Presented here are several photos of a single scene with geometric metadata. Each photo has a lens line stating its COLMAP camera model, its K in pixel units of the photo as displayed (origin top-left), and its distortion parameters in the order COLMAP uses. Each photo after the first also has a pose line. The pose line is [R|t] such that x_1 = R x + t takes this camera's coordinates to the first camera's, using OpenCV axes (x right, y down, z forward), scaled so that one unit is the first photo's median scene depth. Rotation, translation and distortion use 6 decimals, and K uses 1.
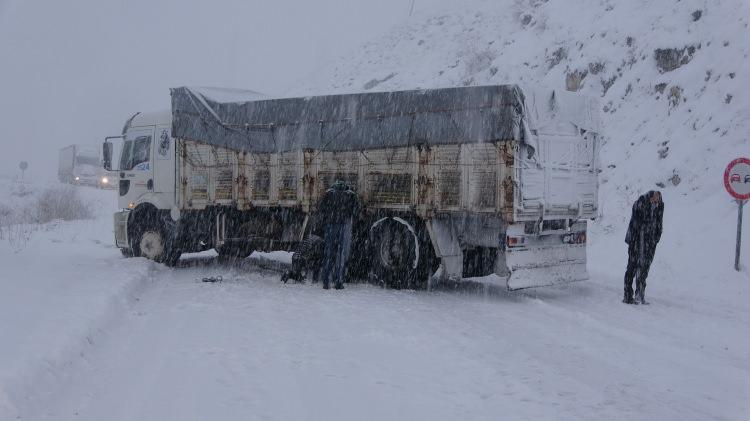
lens RADIAL K [[1224.3, 0, 375.4], [0, 1224.3, 209.2], [0, 0, 1]] dist [-0.073303, 0.000000]
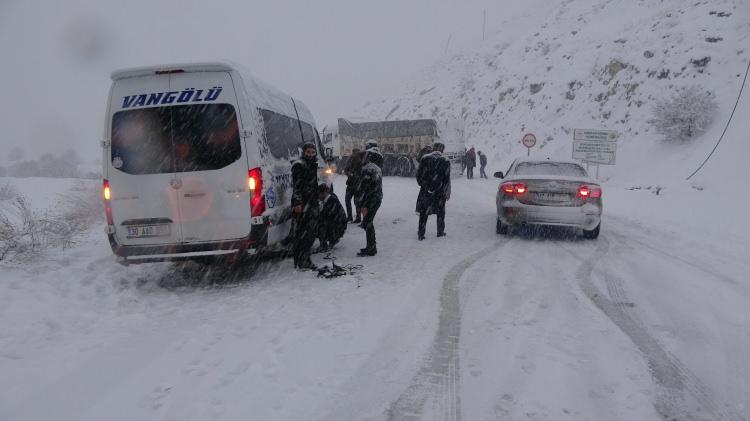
lens RADIAL K [[1224.3, 0, 375.9], [0, 1224.3, 211.1], [0, 0, 1]] dist [-0.073303, 0.000000]
pose [[0.994374, -0.020640, -0.103900, 0.297027], [0.025758, 0.998507, 0.048167, -0.008597], [0.102751, -0.050572, 0.993421, -2.494227]]
